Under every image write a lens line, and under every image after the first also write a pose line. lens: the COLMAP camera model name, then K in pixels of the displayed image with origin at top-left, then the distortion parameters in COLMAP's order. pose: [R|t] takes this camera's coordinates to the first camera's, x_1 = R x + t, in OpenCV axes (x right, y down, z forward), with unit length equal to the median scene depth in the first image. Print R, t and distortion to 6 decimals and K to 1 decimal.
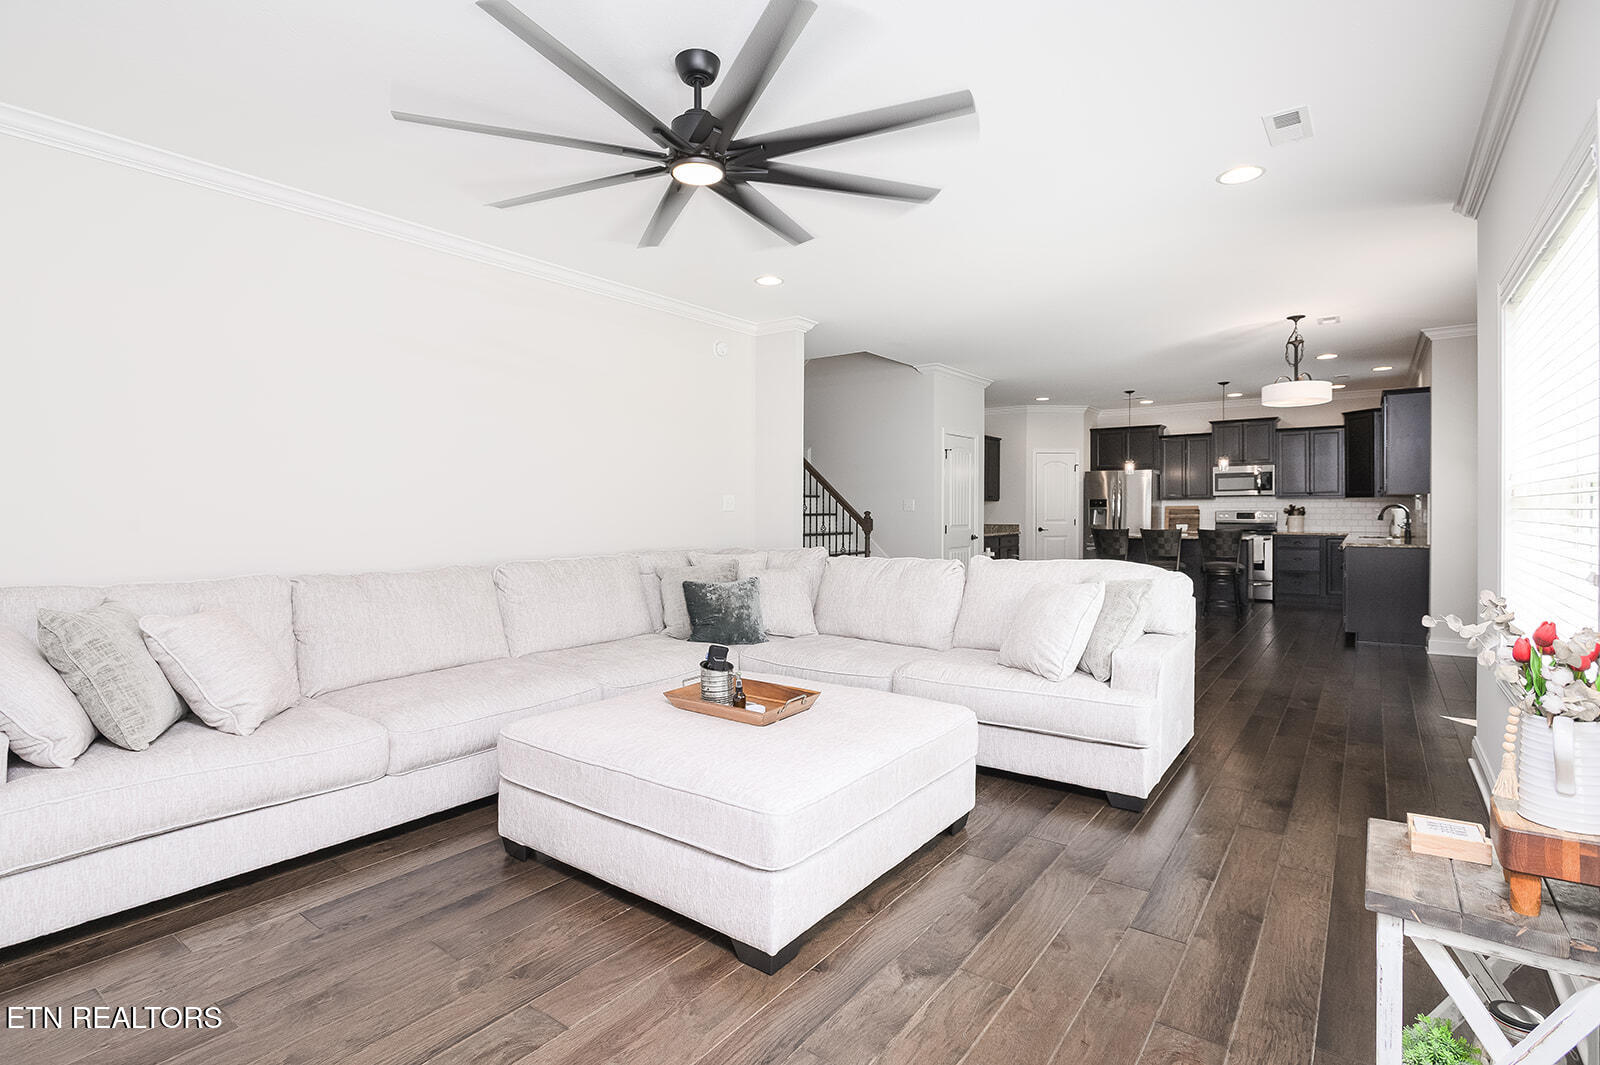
lens RADIAL K [[768.3, 0, 810.1], [0, 768.3, 525.4], [0, 0, 1]] dist [-0.012834, 0.000570]
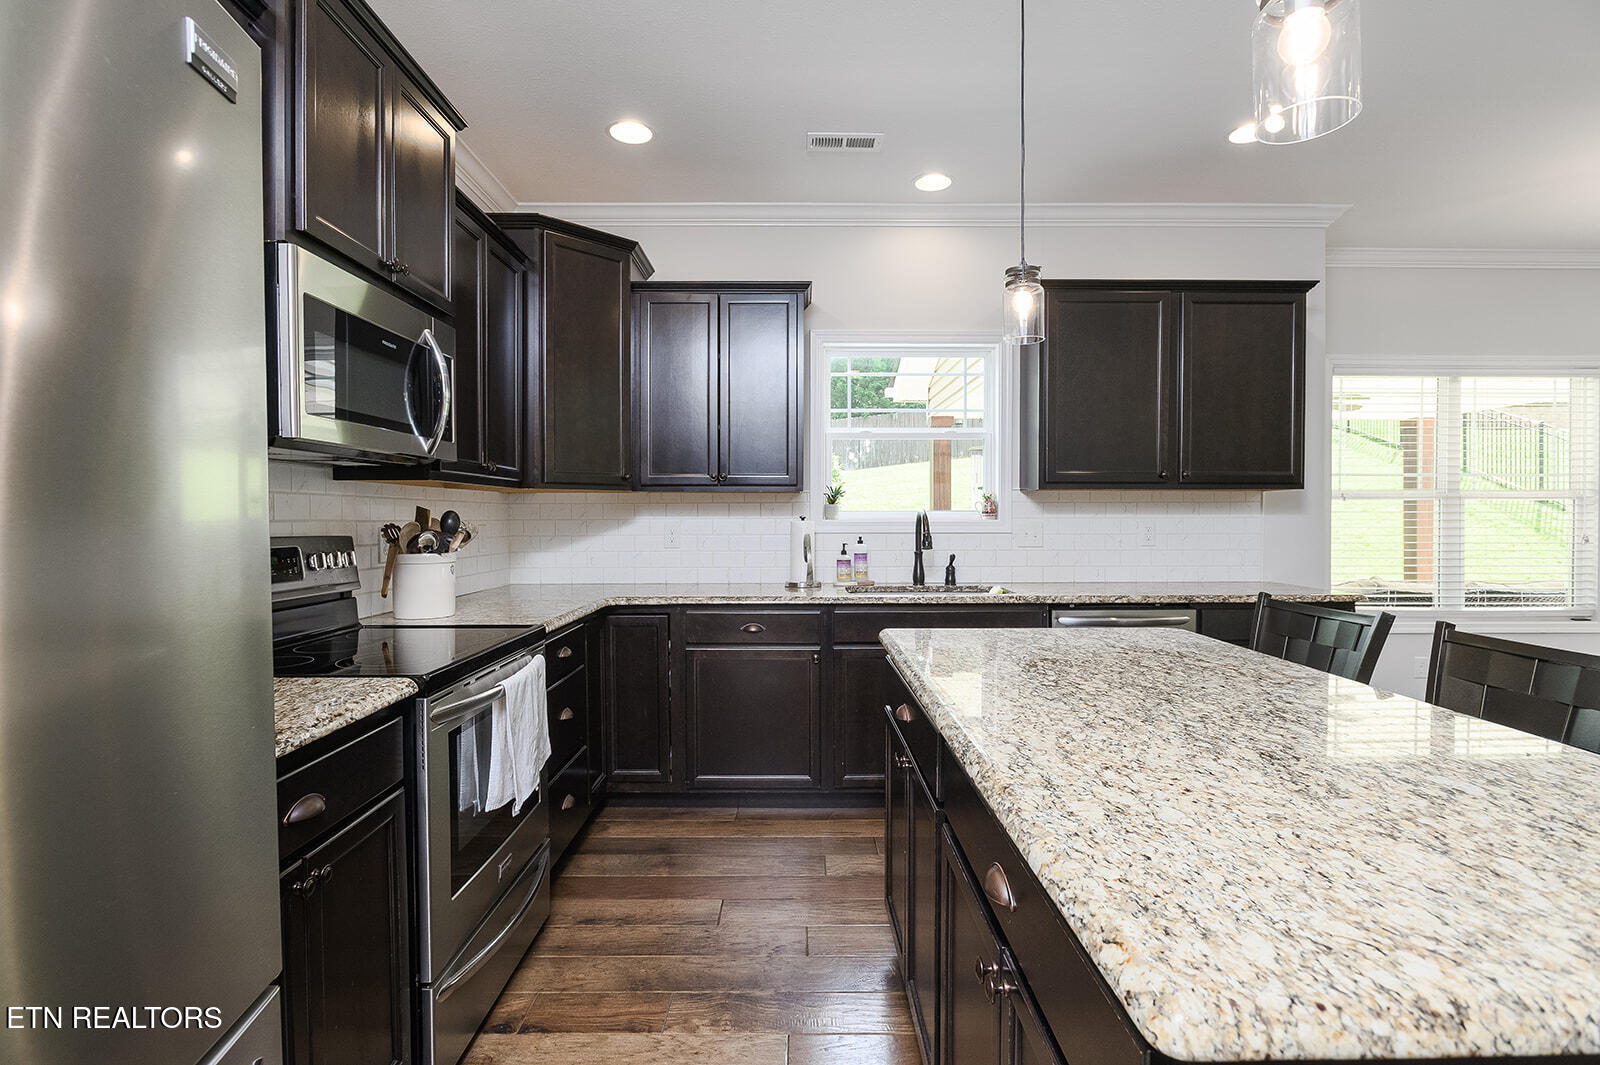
lens RADIAL K [[768.3, 0, 793.5], [0, 768.3, 531.9], [0, 0, 1]] dist [-0.012834, 0.000570]
pose [[-0.583434, -0.005445, 0.812143, 0.353162], [0.027629, 0.999266, 0.026549, -0.022308], [-0.811691, 0.037928, -0.582855, 1.012433]]
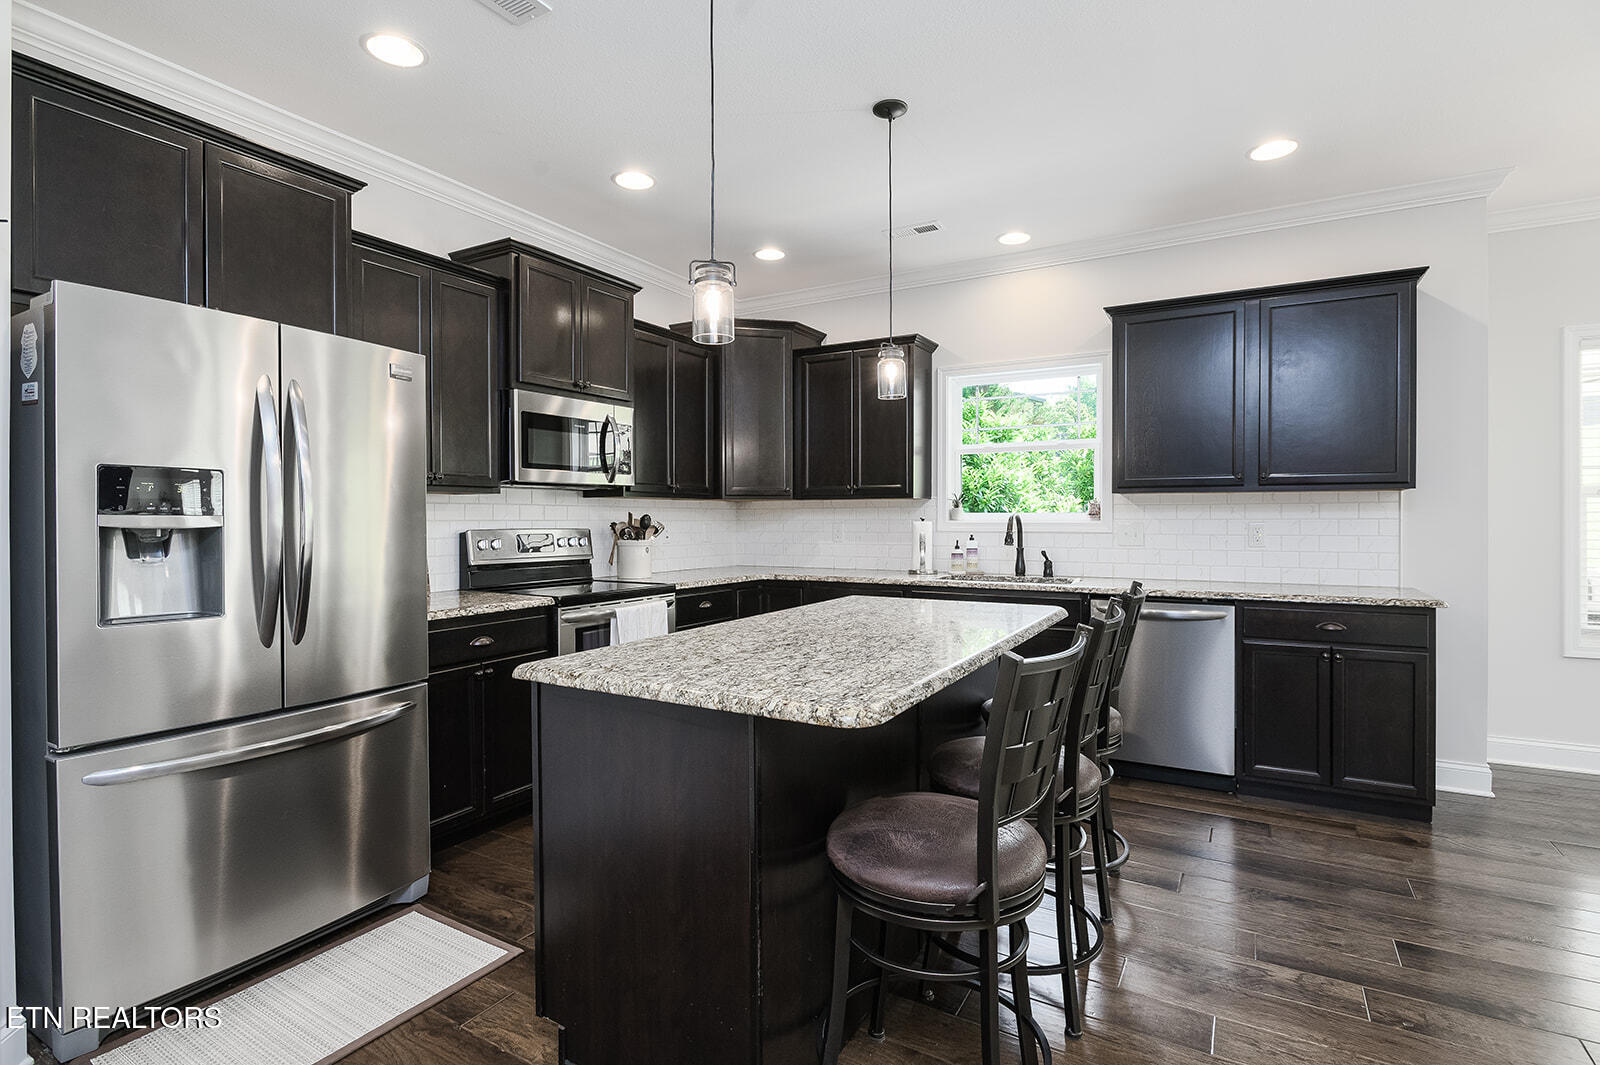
lens RADIAL K [[768.3, 0, 806.9], [0, 768.3, 522.5], [0, 0, 1]] dist [-0.012834, 0.000570]
pose [[-0.094337, 0.004729, 0.995529, 0.206288], [0.027599, 0.999617, -0.002133, -0.018228], [-0.995158, 0.027274, -0.094431, 0.915631]]
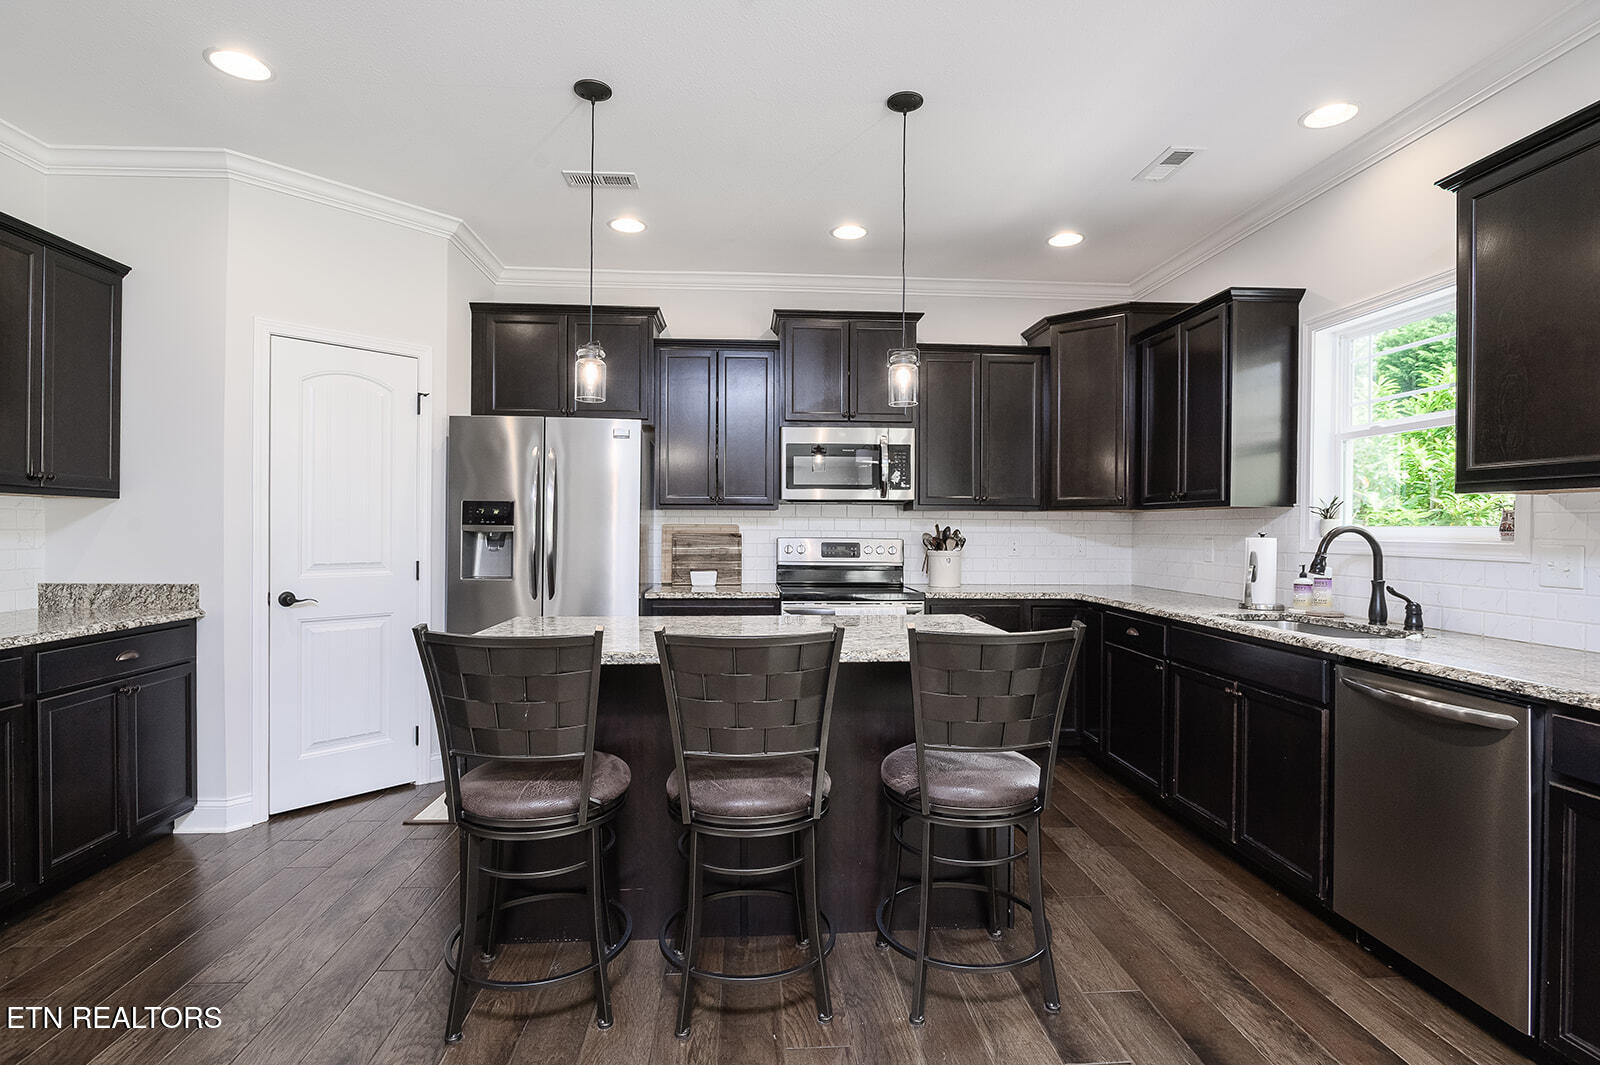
lens RADIAL K [[768.3, 0, 803.3], [0, 768.3, 539.8], [0, 0, 1]] dist [-0.012834, 0.000570]
pose [[0.770496, 0.004159, 0.637432, 0.281795], [0.001378, 0.999966, -0.008190, -0.014824], [-0.637444, 0.007189, 0.770463, 0.688507]]
